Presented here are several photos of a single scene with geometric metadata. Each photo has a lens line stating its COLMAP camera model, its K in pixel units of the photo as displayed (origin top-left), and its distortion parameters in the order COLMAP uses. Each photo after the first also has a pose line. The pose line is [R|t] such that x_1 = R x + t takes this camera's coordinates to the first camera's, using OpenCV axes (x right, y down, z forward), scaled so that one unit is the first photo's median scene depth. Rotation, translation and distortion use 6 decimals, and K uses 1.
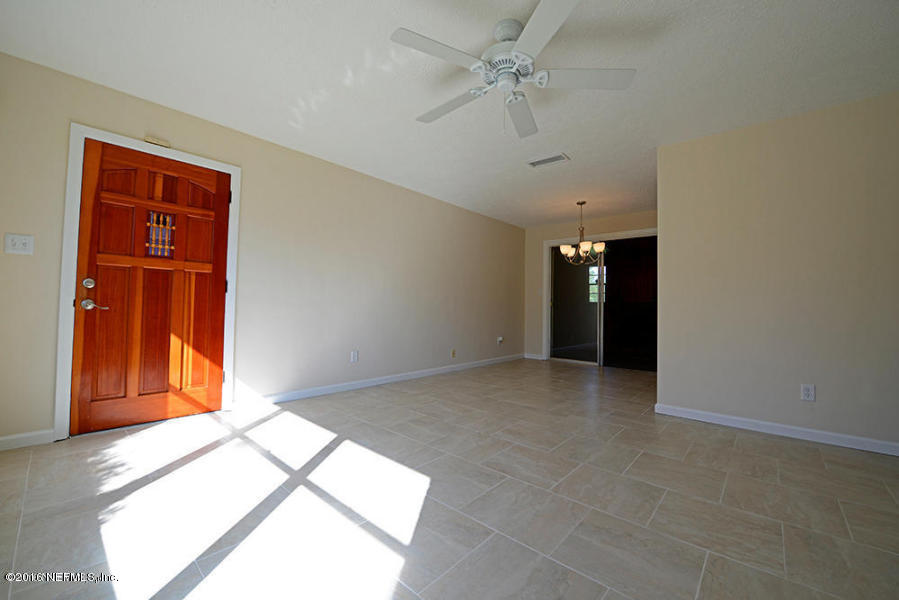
lens RADIAL K [[358.6, 0, 450.7], [0, 358.6, 297.7], [0, 0, 1]] dist [-0.013779, -0.000070]
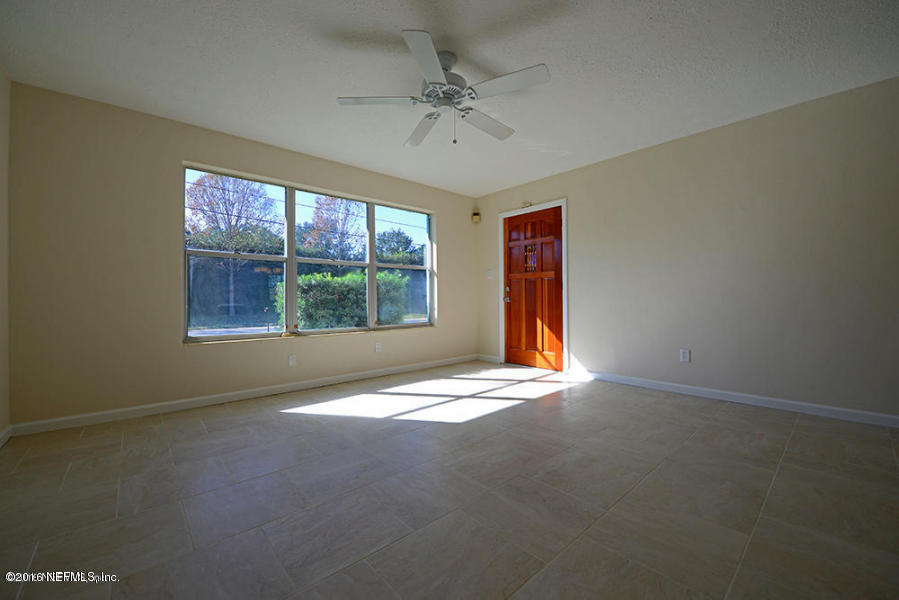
lens RADIAL K [[358.6, 0, 450.7], [0, 358.6, 297.7], [0, 0, 1]] dist [-0.013779, -0.000070]
pose [[-0.107103, -0.021775, -0.994009, 0.904746], [0.030319, 0.999224, -0.025156, 0.043546], [0.993786, -0.032832, -0.106360, 0.775688]]
